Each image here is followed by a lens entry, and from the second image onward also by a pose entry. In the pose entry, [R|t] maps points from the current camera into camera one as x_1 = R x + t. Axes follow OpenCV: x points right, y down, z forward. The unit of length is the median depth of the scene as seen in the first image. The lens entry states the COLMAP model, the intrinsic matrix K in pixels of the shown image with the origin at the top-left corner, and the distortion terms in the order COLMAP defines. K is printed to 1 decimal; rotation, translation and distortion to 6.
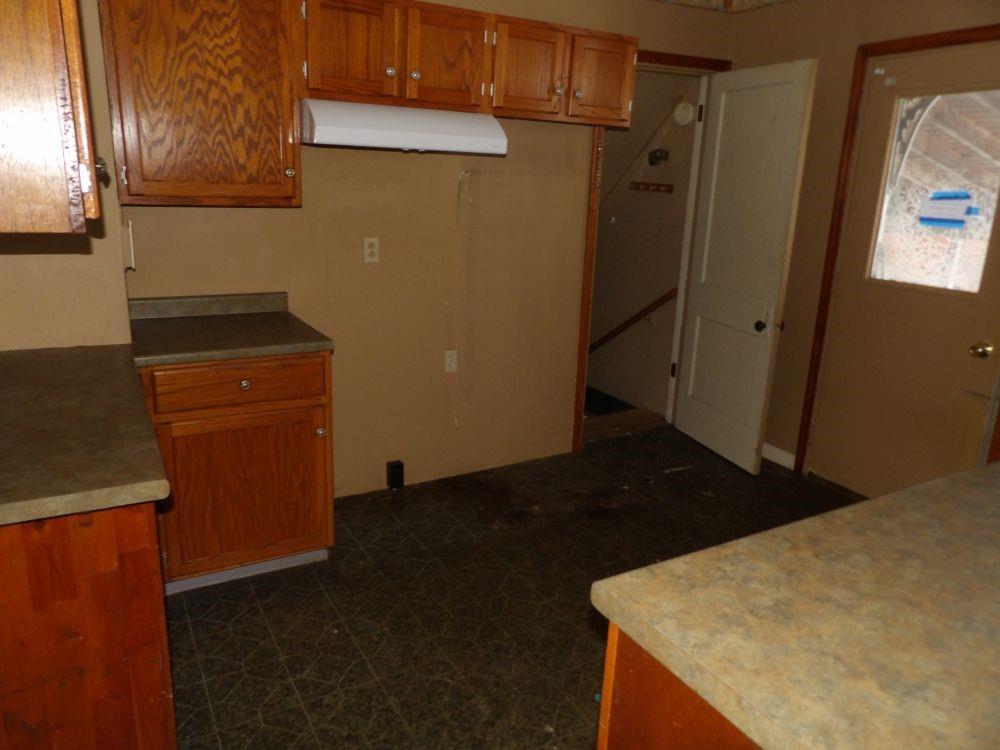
lens RADIAL K [[707.2, 0, 492.5], [0, 707.2, 374.1], [0, 0, 1]] dist [-0.001026, -0.000753]
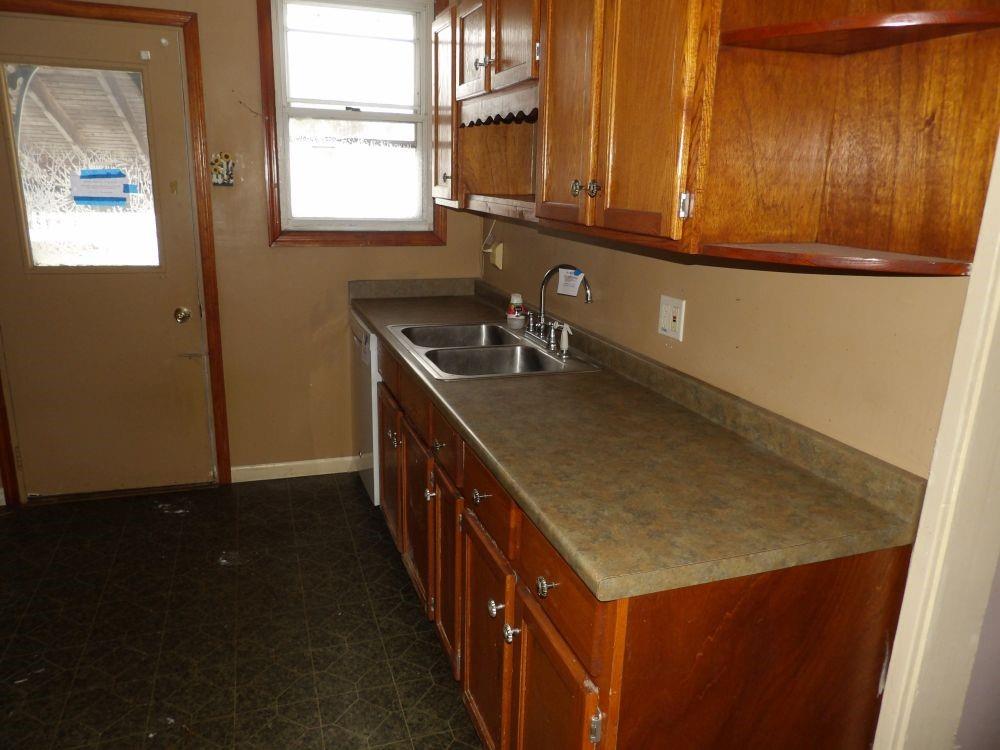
lens RADIAL K [[707.2, 0, 493.7], [0, 707.2, 374.9], [0, 0, 1]] dist [-0.001026, -0.000753]
pose [[0.180563, -0.290180, 0.939783, -0.716073], [0.234095, 0.940710, 0.245489, -0.268768], [-0.955299, 0.175672, 0.237787, 0.759322]]
